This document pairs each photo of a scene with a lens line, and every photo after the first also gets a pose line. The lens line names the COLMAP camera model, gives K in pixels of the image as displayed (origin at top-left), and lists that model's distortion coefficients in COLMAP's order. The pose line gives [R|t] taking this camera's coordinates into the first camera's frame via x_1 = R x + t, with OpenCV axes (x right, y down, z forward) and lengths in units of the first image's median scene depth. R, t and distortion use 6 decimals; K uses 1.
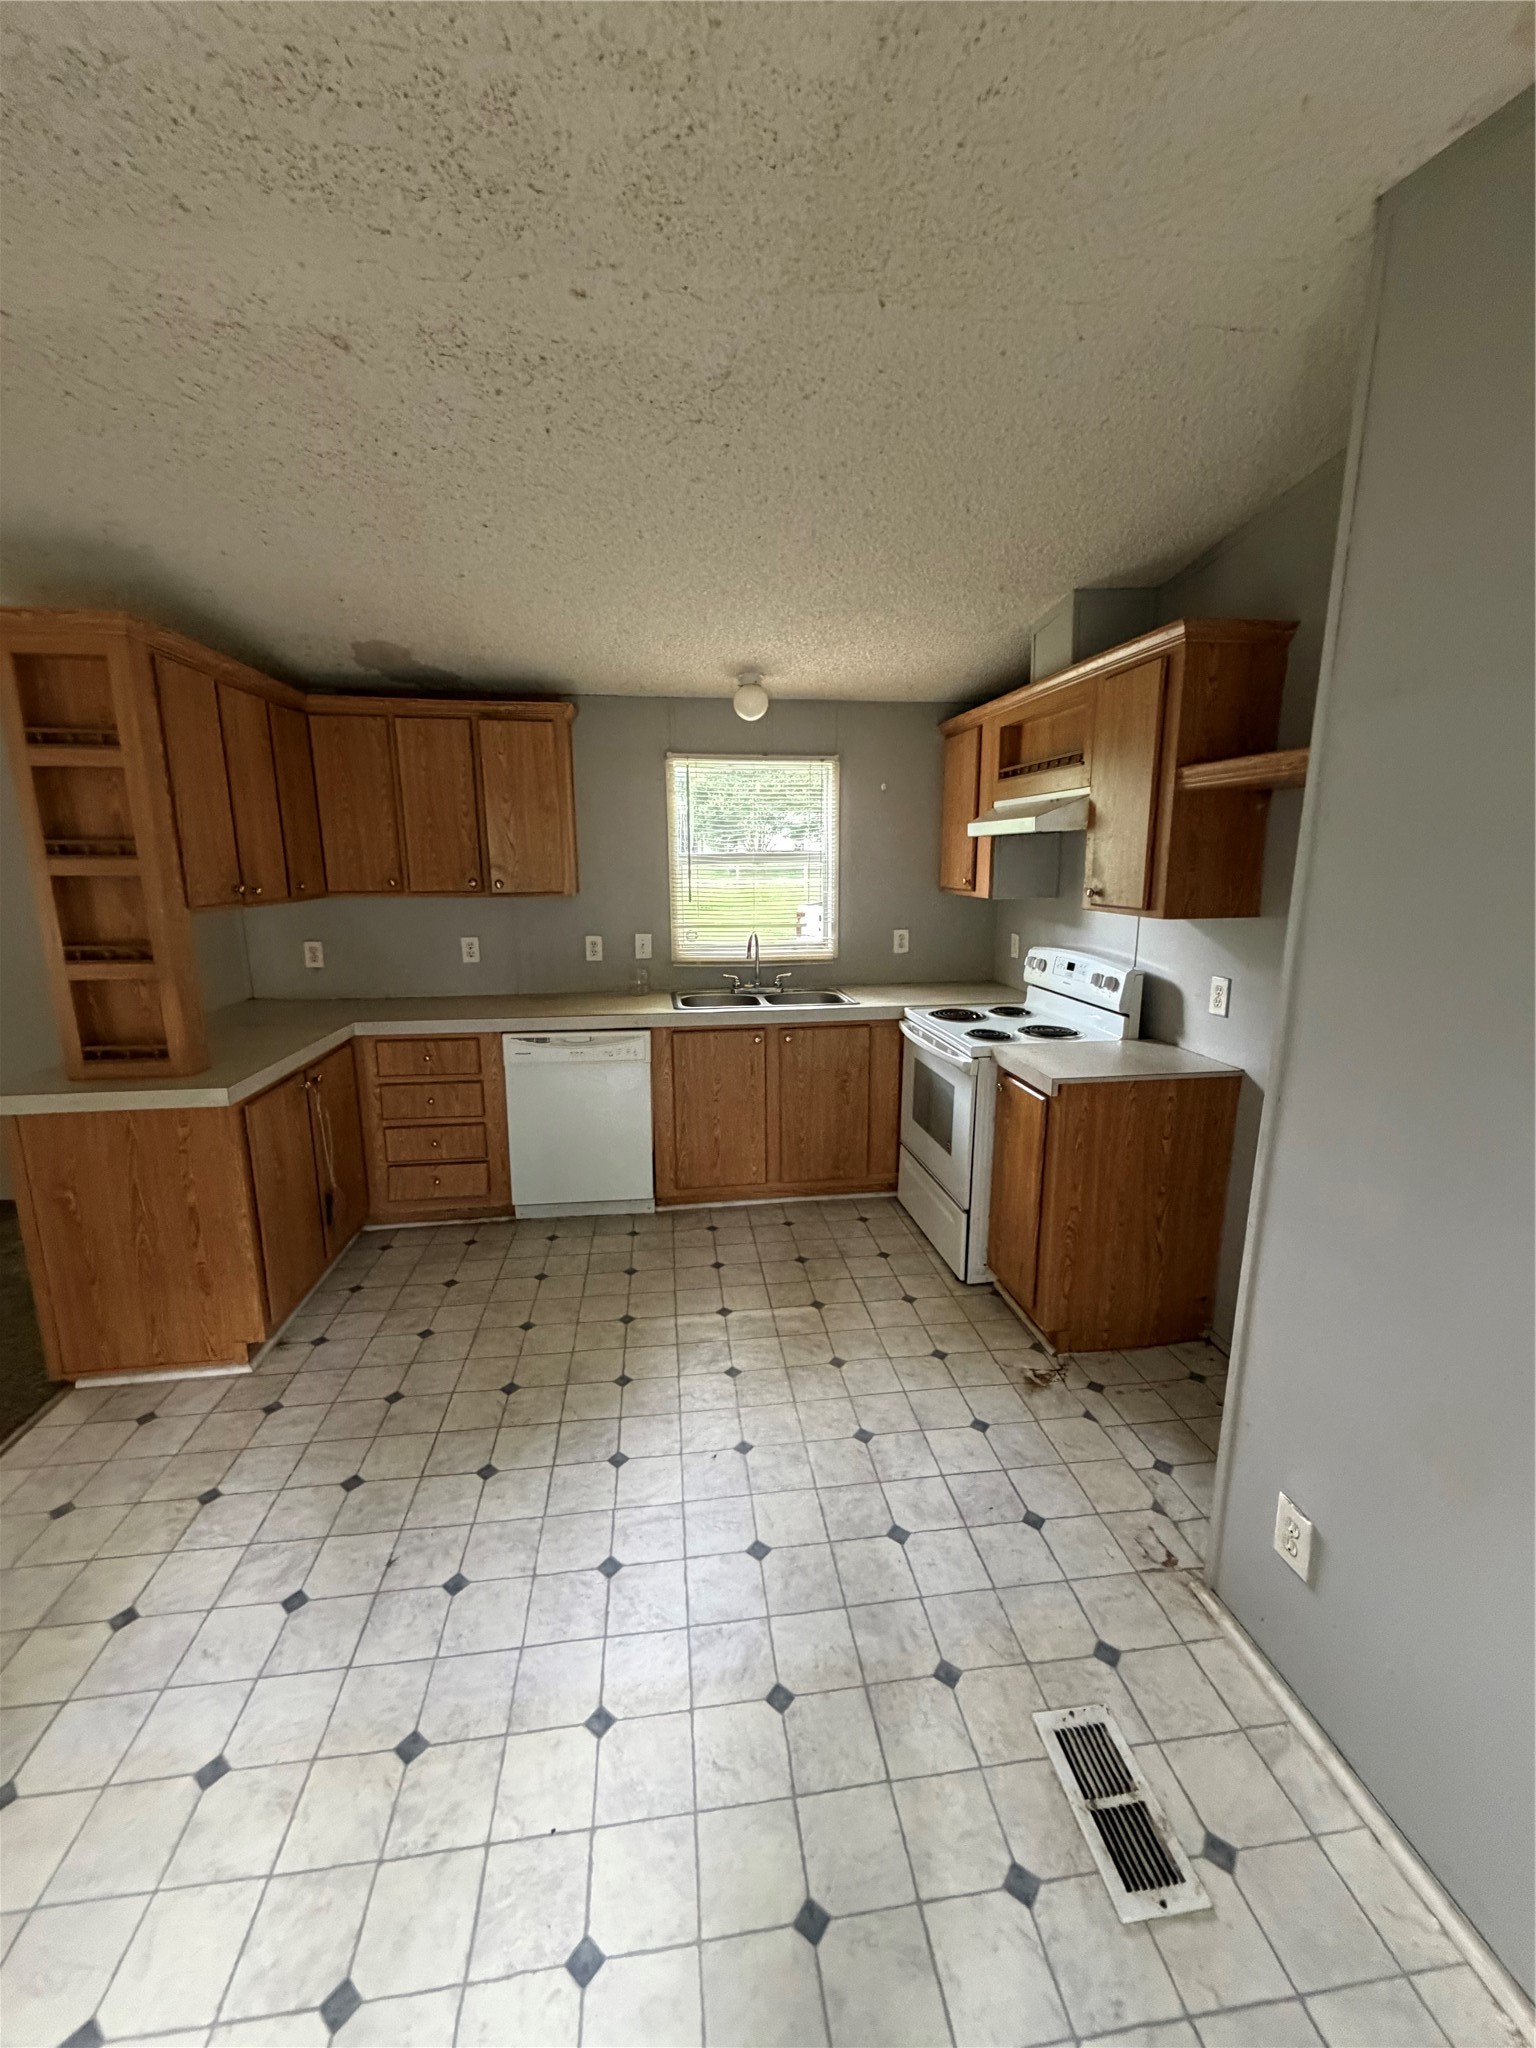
lens RADIAL K [[816.5, 0, 768.0], [0, 816.5, 1024.0], [0, 0, 1]] dist [-0.000749, 0.000079]
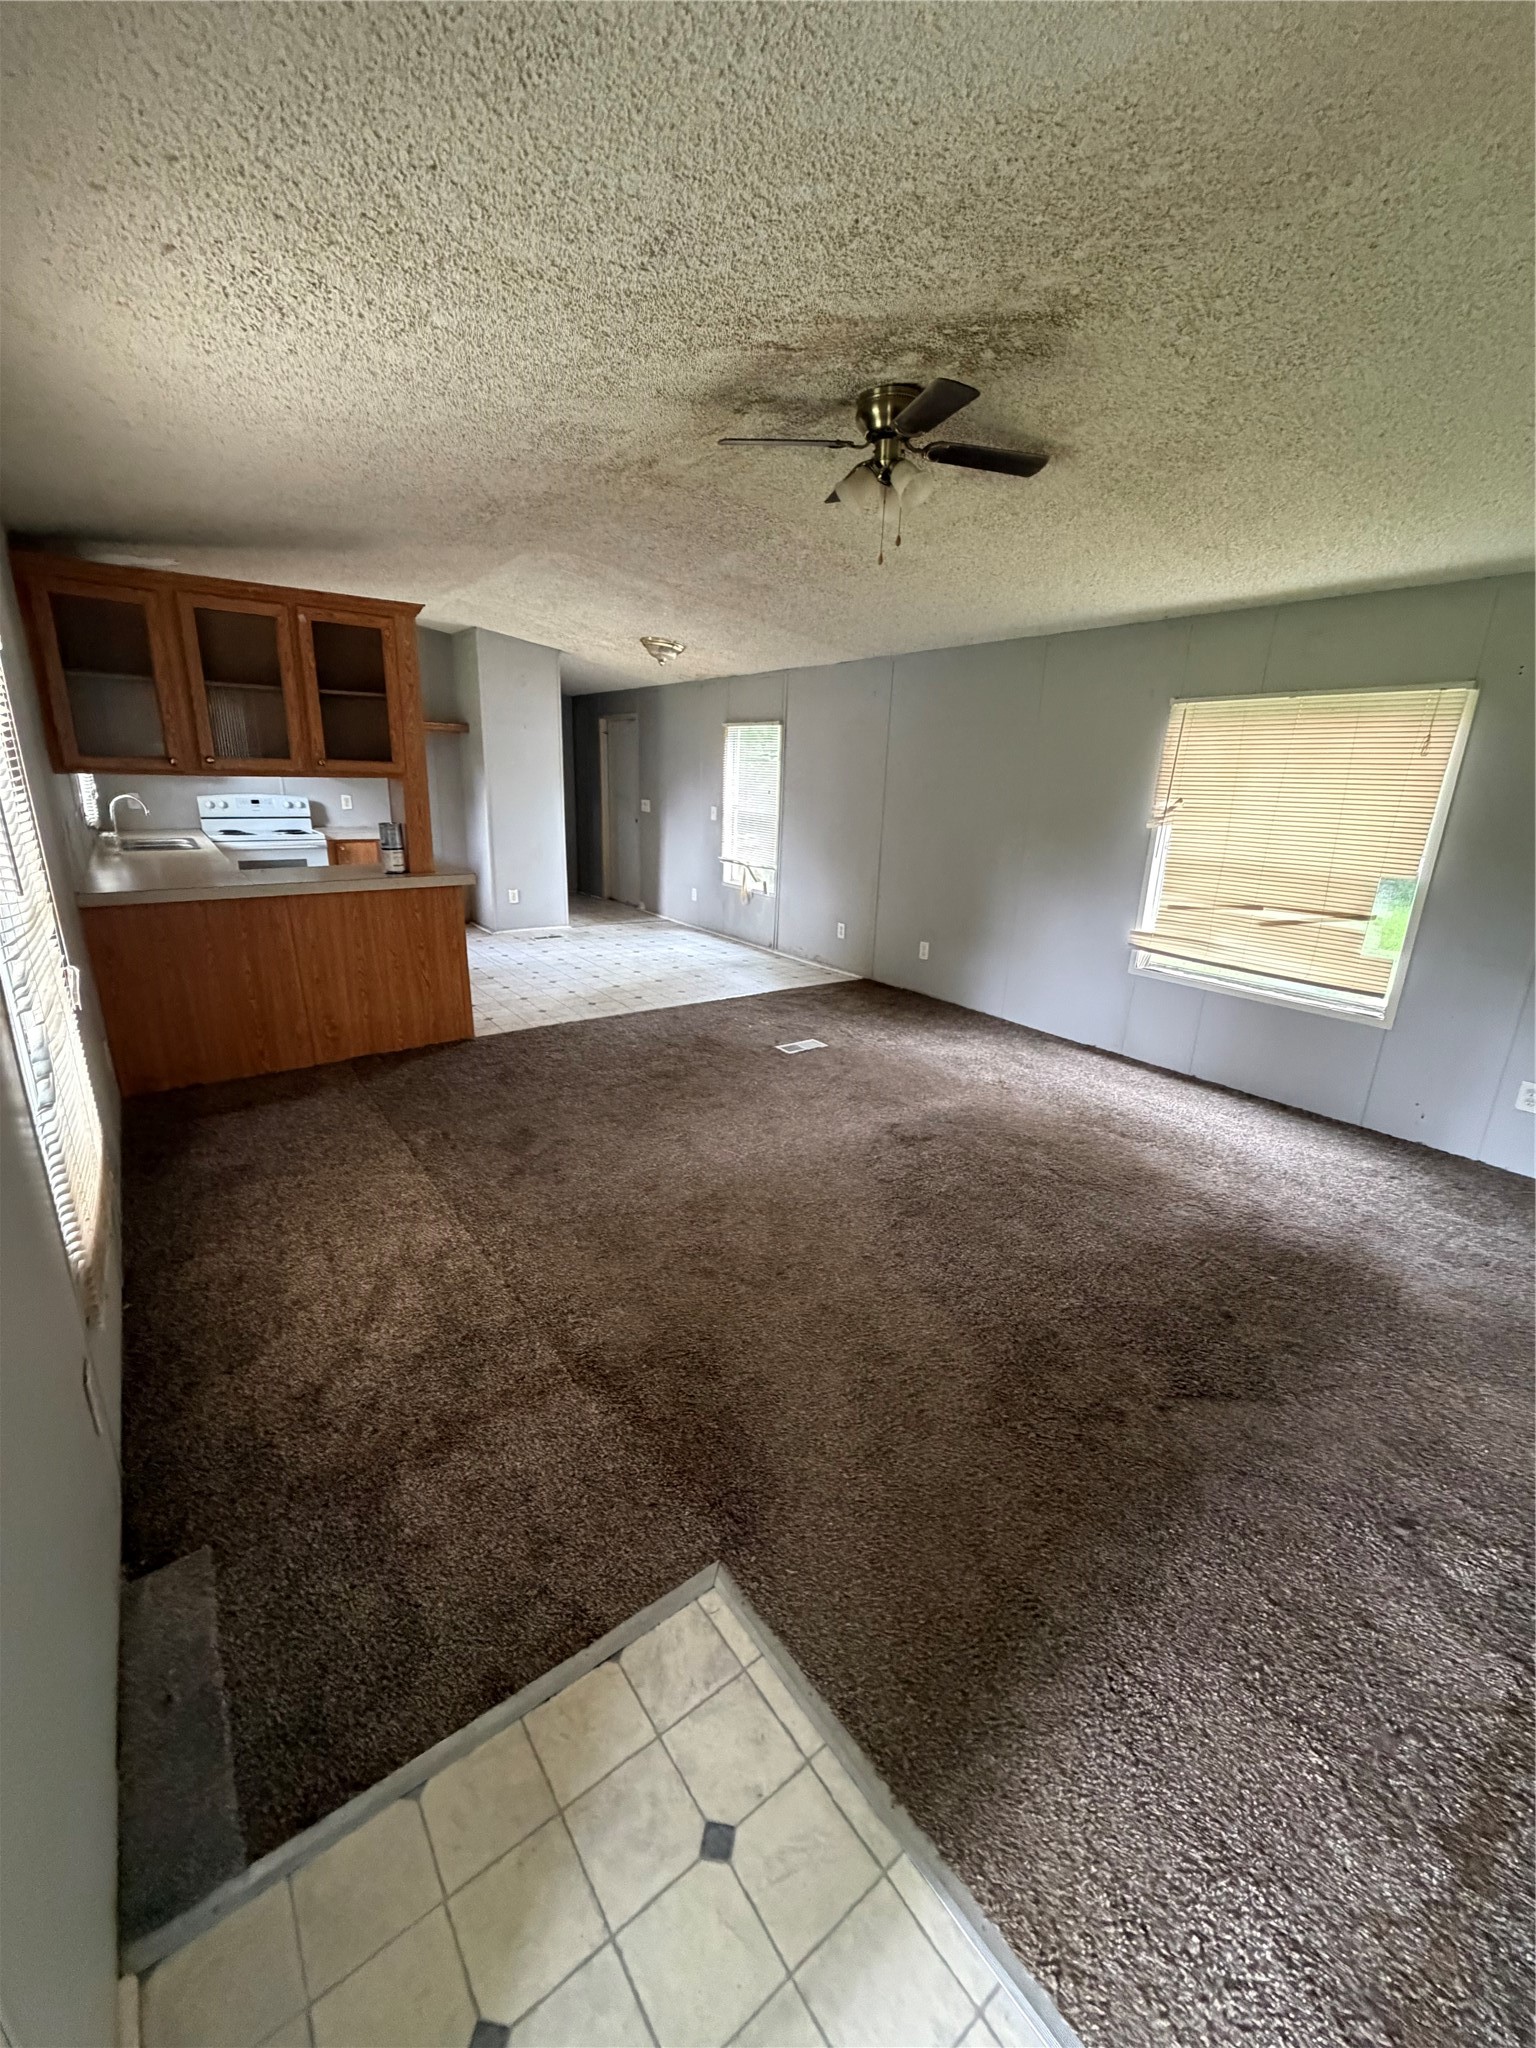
lens RADIAL K [[816.5, 0, 768.0], [0, 816.5, 1024.0], [0, 0, 1]] dist [-0.000749, 0.000079]
pose [[-0.478520, -0.270945, 0.835229, -2.371880], [0.142055, 0.914785, 0.378139, -0.174167], [-0.866510, 0.299595, -0.399254, 0.997546]]
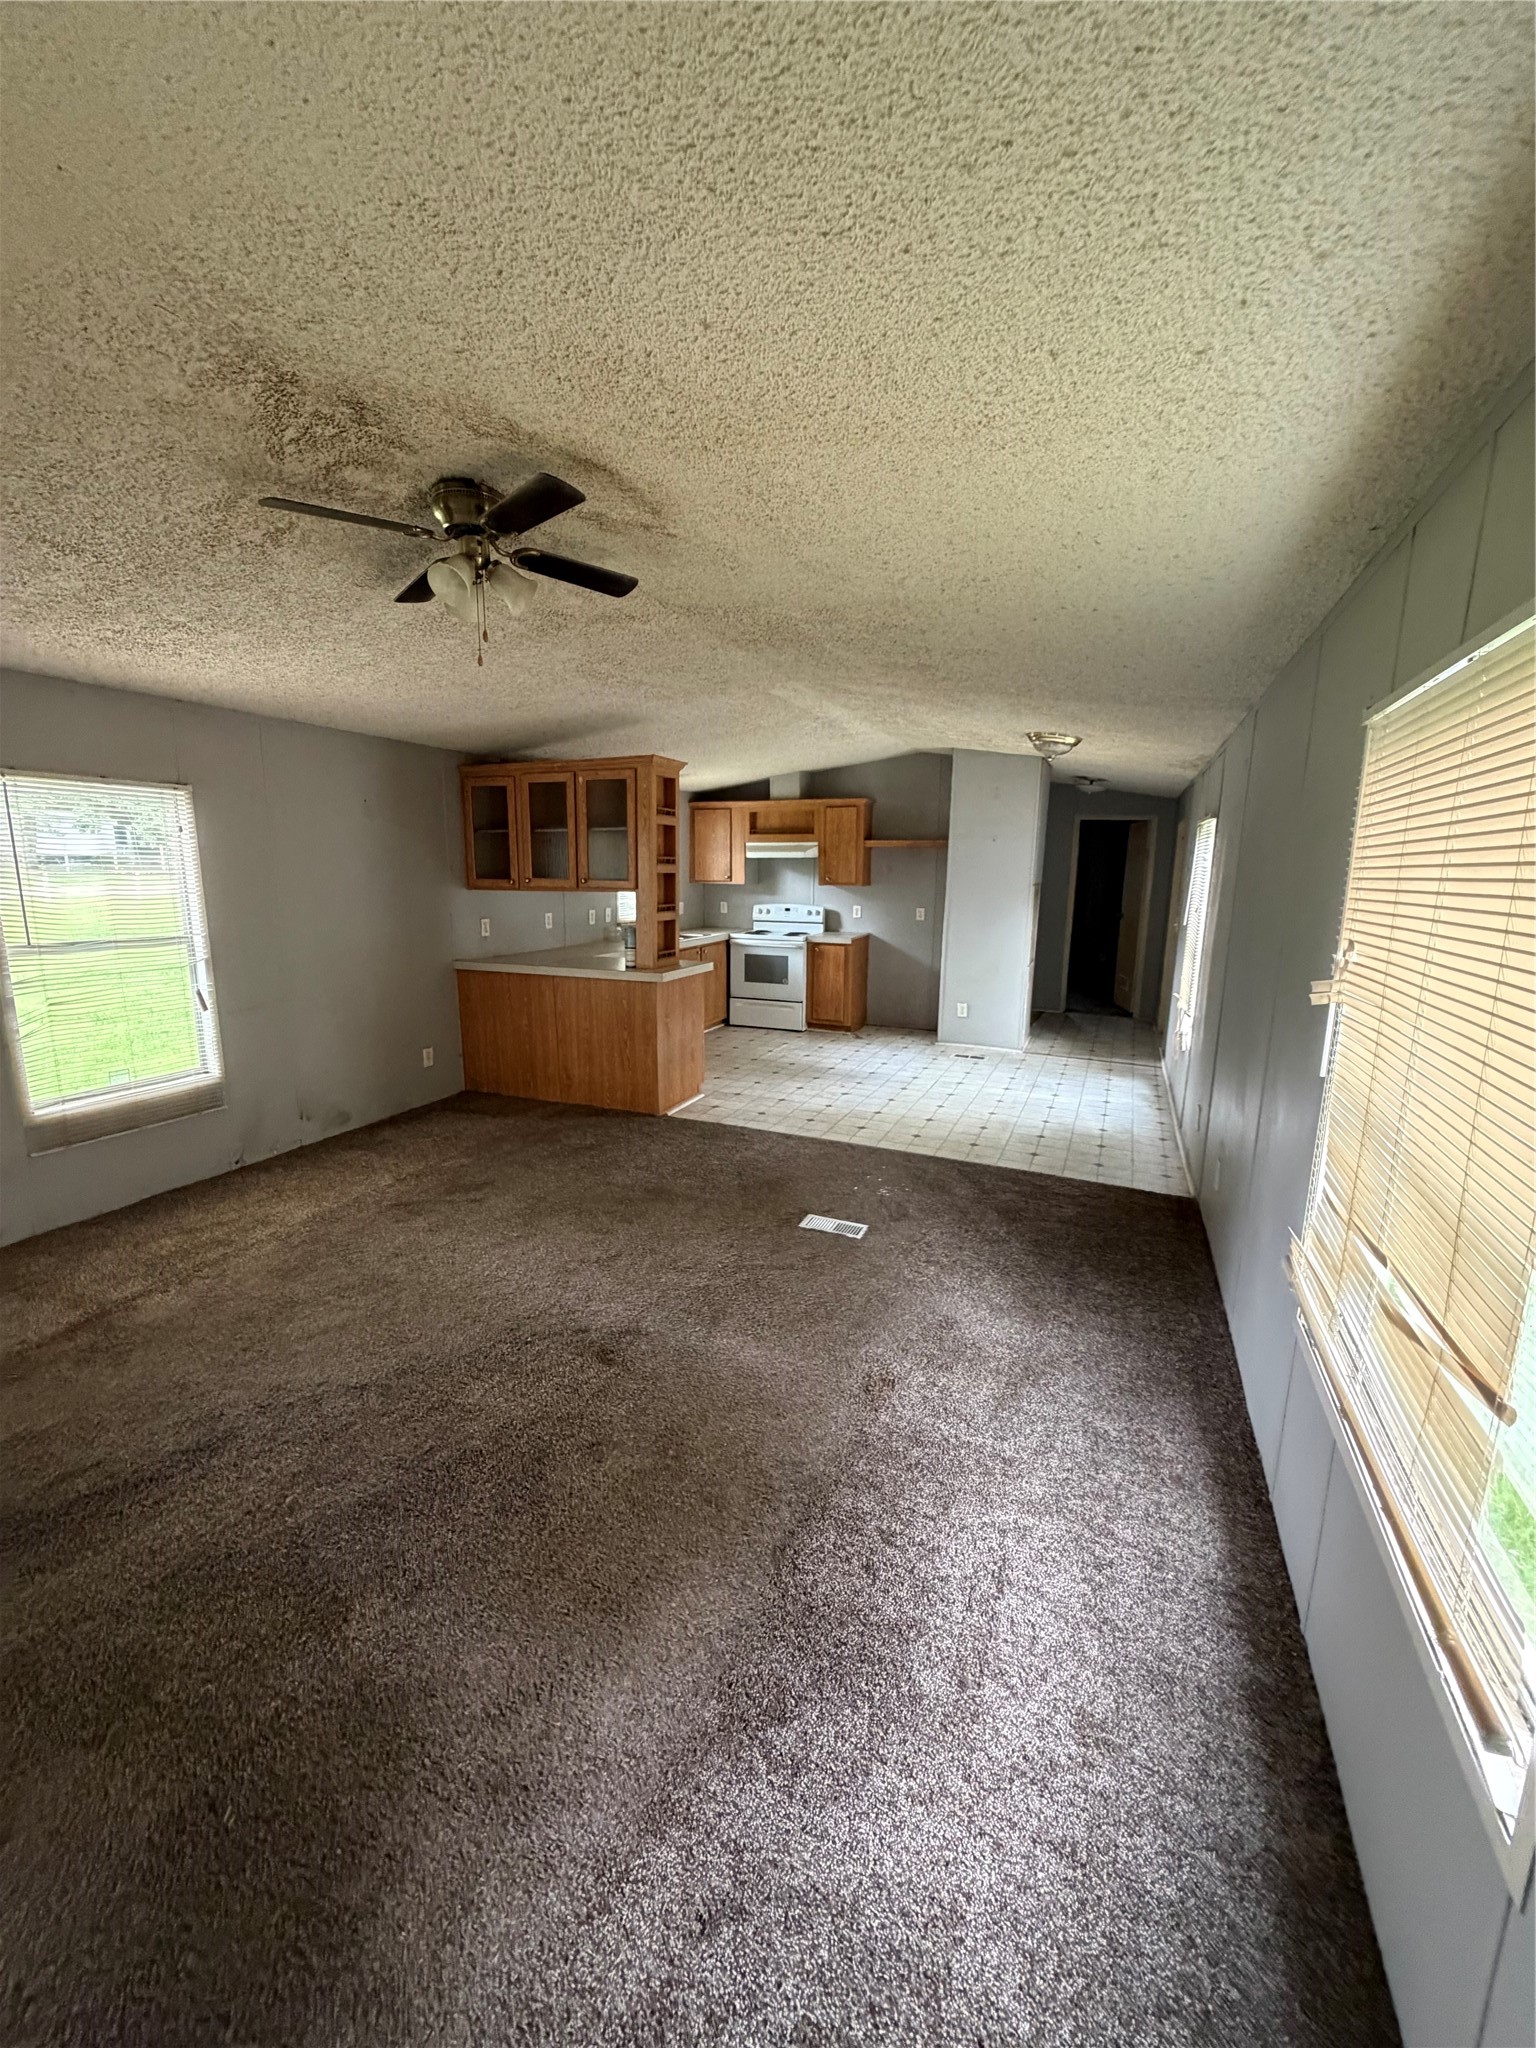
lens RADIAL K [[816.5, 0, 768.0], [0, 816.5, 1024.0], [0, 0, 1]] dist [-0.000749, 0.000079]
pose [[0.522115, -0.157160, 0.838270, -2.122829], [0.157694, 0.983718, 0.086210, 0.058305], [-0.838170, 0.087179, 0.538397, -0.333771]]
